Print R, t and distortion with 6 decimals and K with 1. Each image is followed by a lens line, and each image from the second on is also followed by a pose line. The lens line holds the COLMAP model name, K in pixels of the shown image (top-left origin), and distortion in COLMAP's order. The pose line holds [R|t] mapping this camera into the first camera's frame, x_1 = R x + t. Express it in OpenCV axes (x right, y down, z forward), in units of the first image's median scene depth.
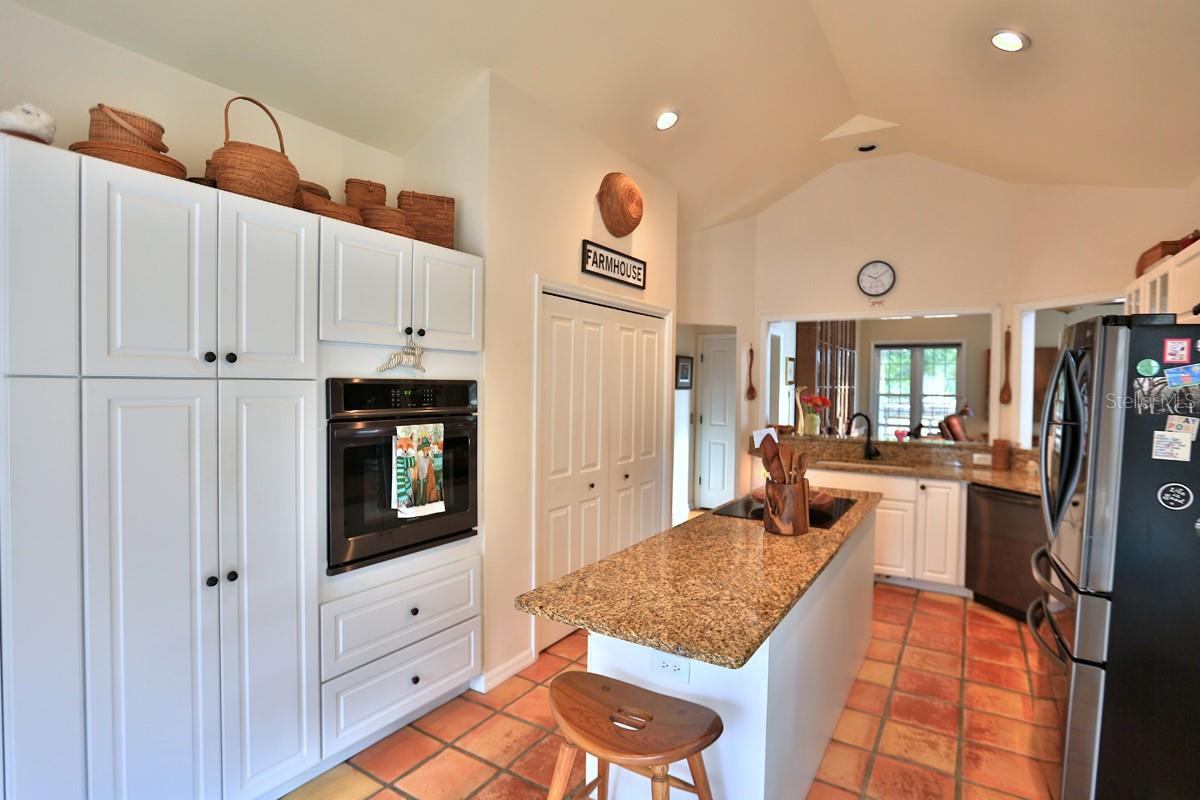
lens RADIAL K [[592.4, 0, 602.9], [0, 592.4, 397.8], [0, 0, 1]] dist [-0.061809, 0.035023]
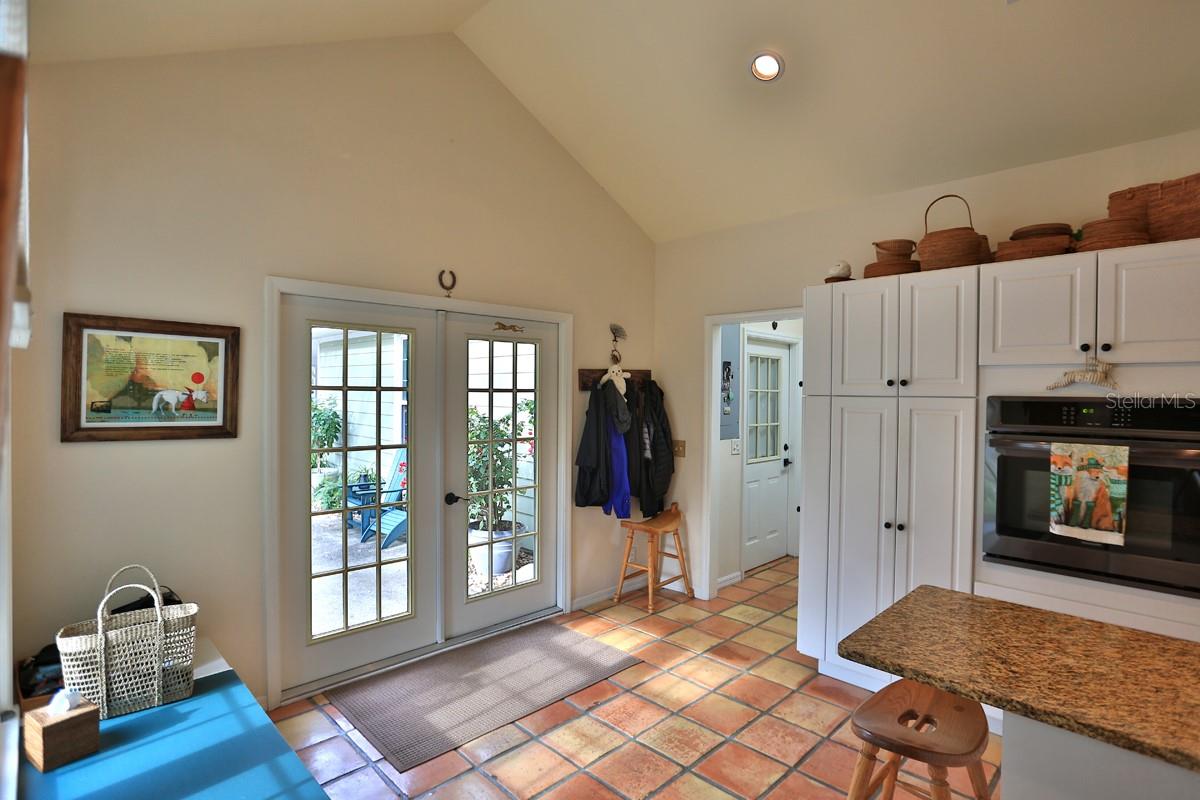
lens RADIAL K [[591.6, 0, 599.8], [0, 591.6, 398.0], [0, 0, 1]] dist [-0.045230, 0.000075]
pose [[-0.230501, -0.002226, -0.973070, 0.754218], [-0.034400, 0.999391, 0.005862, -0.008020], [0.972464, 0.034824, -0.230437, 0.424901]]
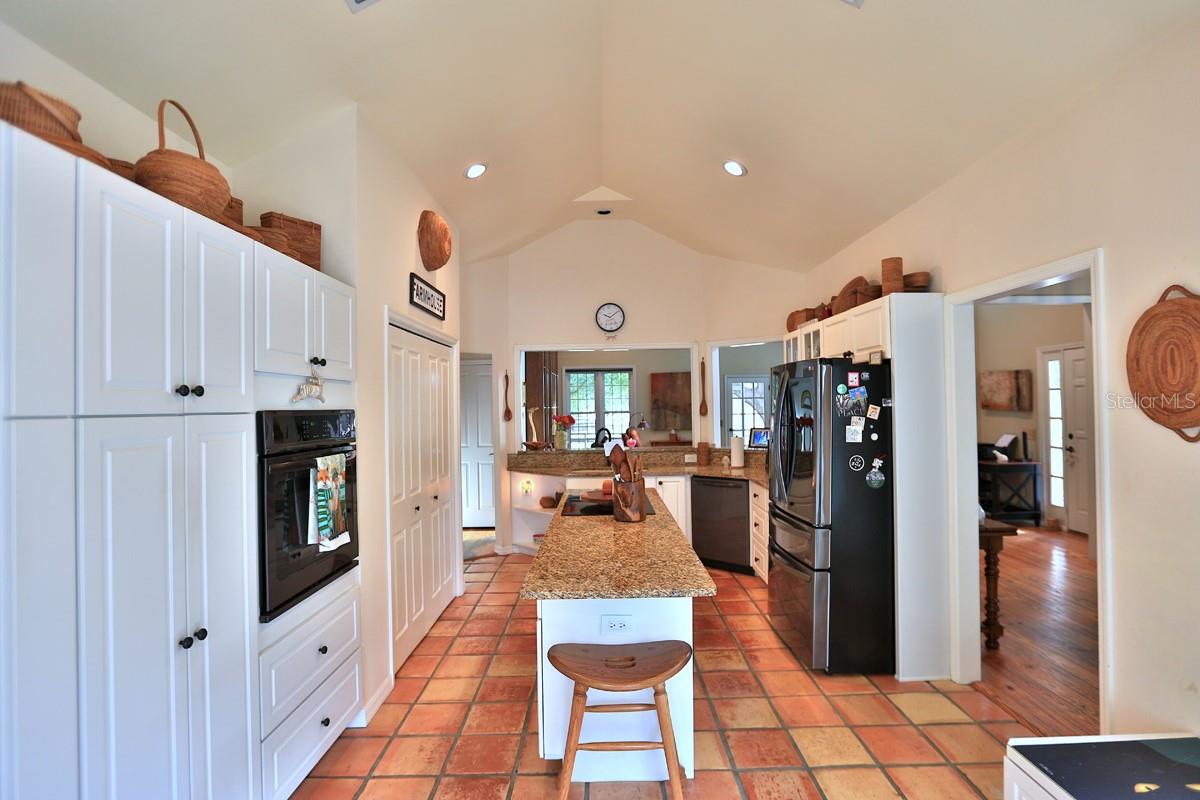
lens RADIAL K [[592.4, 0, 602.9], [0, 592.4, 397.8], [0, 0, 1]] dist [-0.061809, 0.035023]
pose [[0.847511, -0.020069, 0.530399, -0.427841], [0.040687, 0.998801, -0.027221, -0.005769], [-0.529216, 0.044650, 0.847311, -0.075584]]
